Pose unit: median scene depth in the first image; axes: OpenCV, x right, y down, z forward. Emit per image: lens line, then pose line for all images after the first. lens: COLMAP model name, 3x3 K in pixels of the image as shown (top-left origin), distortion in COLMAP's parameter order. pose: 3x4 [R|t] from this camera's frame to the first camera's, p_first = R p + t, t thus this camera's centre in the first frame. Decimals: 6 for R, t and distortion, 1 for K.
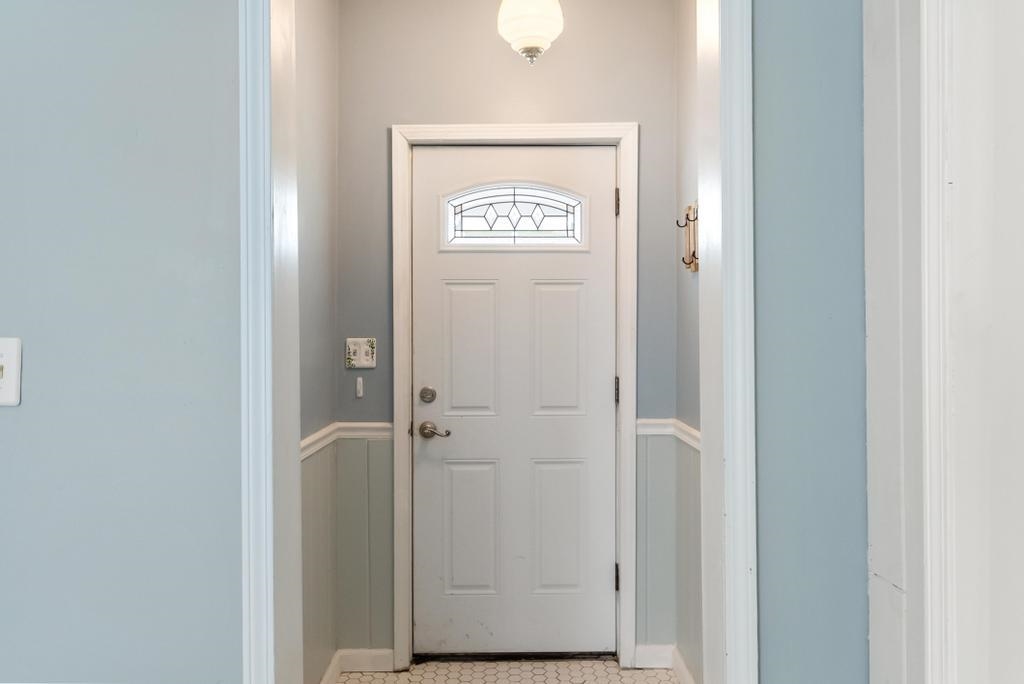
lens RADIAL K [[776.9, 0, 512.7], [0, 776.9, 340.8], [0, 0, 1]] dist [0.001883, -0.000783]
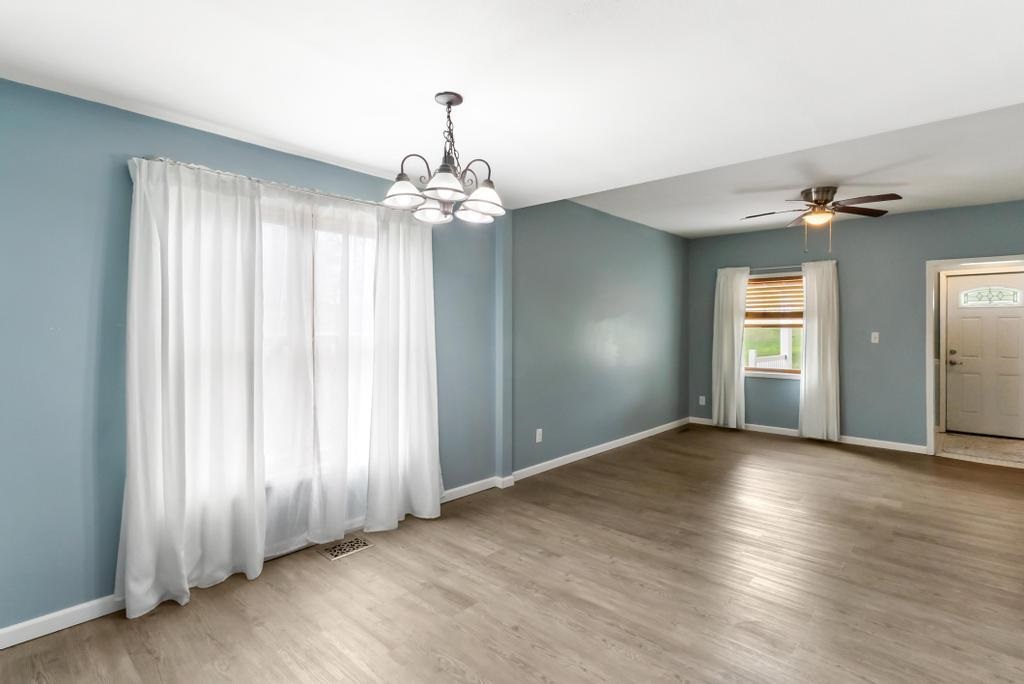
lens RADIAL K [[492.5, 0, 509.9], [0, 492.5, 335.9], [0, 0, 1]] dist [-0.000321, -0.000512]
pose [[0.655675, 0.008691, -0.754993, 0.232225], [-0.001695, 0.999948, 0.010040, -0.014455], [0.755041, -0.005303, 0.655656, -1.772305]]
